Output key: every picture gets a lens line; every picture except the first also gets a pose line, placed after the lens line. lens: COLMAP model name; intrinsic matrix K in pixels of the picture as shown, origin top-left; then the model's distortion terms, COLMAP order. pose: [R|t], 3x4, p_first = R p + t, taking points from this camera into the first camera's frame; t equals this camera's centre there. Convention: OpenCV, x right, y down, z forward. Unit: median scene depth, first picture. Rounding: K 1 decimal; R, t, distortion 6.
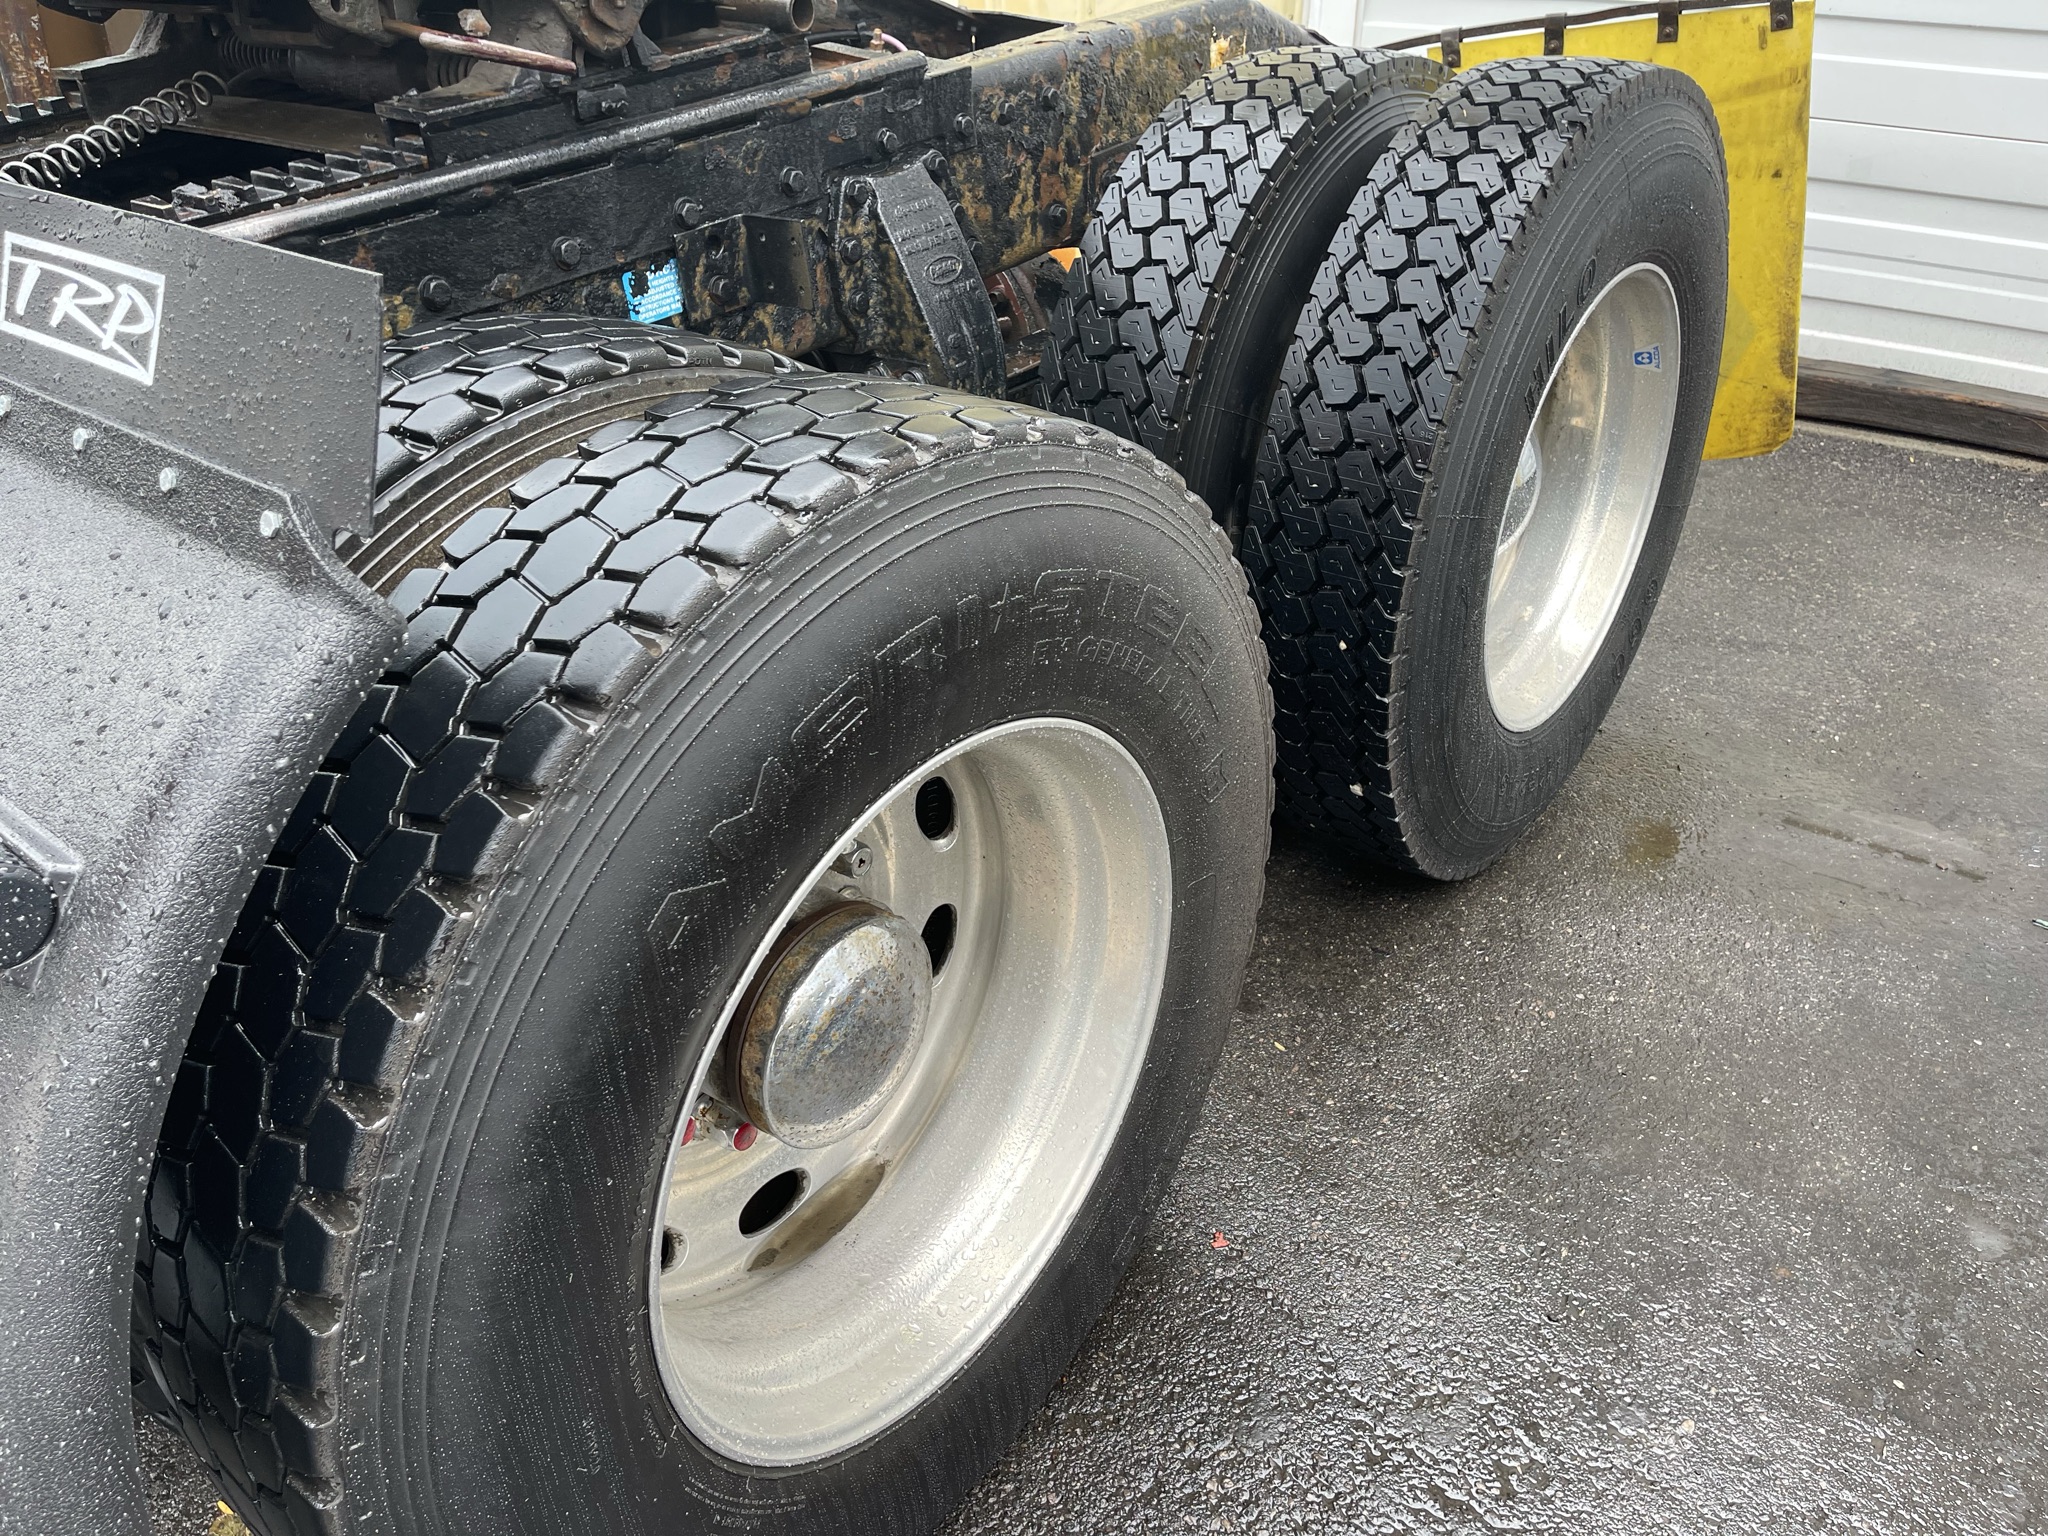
lens RADIAL K [[1542.4, 0, 1021.5], [0, 1542.4, 777.3], [0, 0, 1]] dist [0.064296, -0.073423]
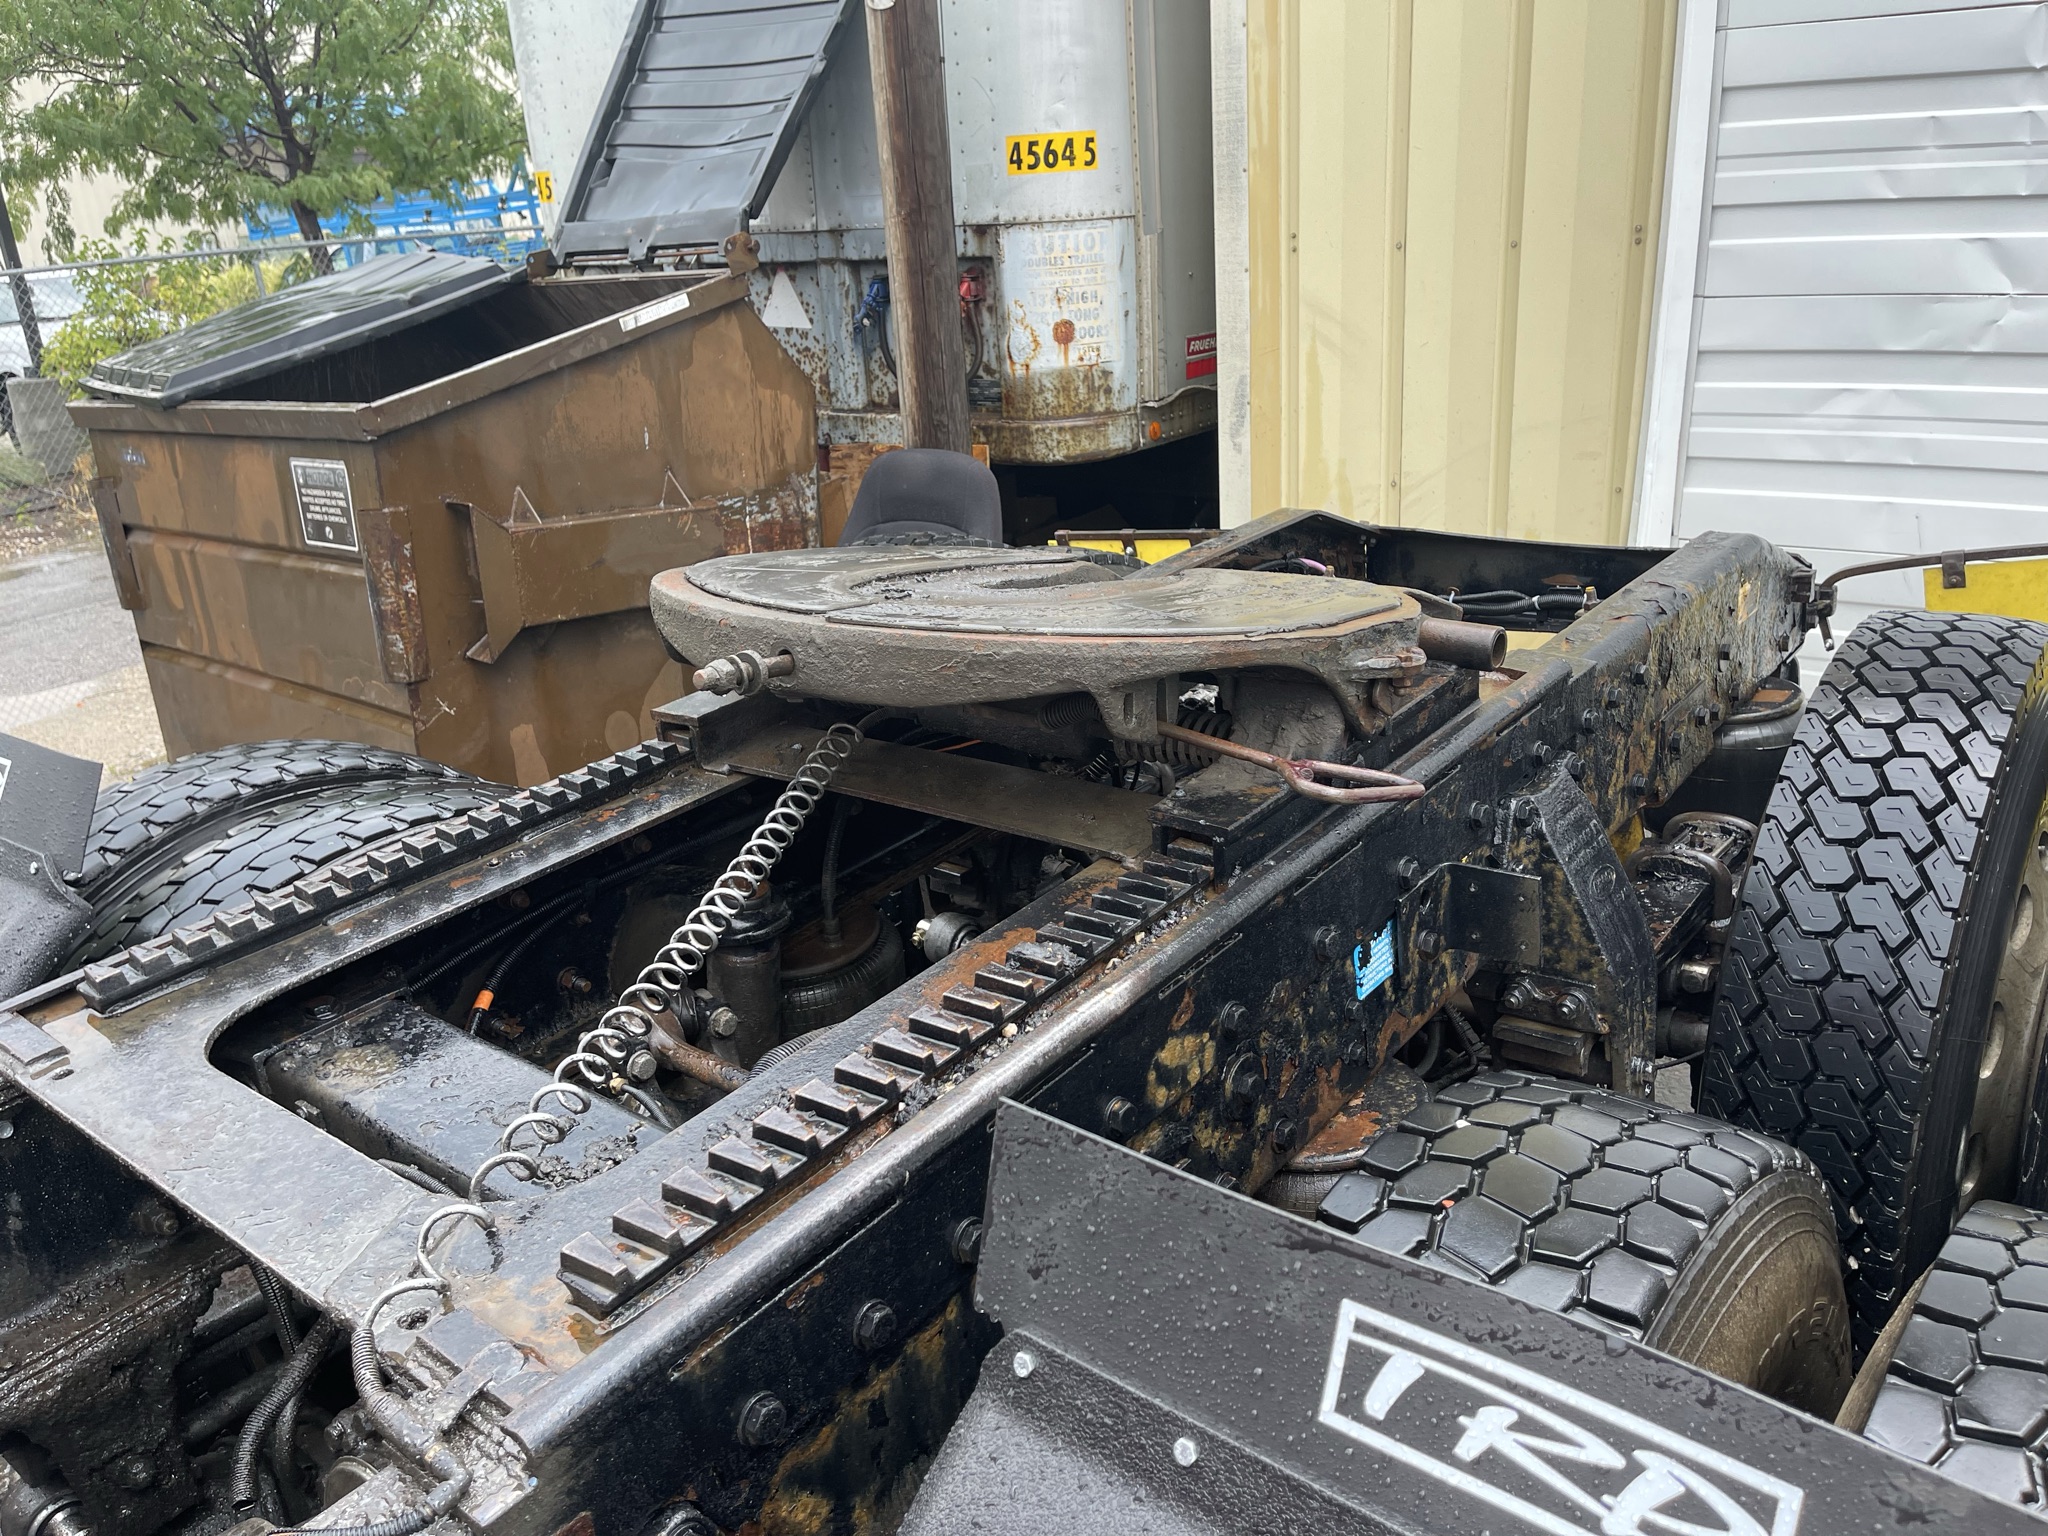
lens RADIAL K [[1542.4, 0, 1021.5], [0, 1542.4, 777.3], [0, 0, 1]] dist [0.064296, -0.073423]
pose [[0.998766, -0.031842, -0.038126, -0.373300], [0.023072, 0.977079, -0.211622, -0.214010], [0.043990, 0.210481, 0.976608, 0.088912]]
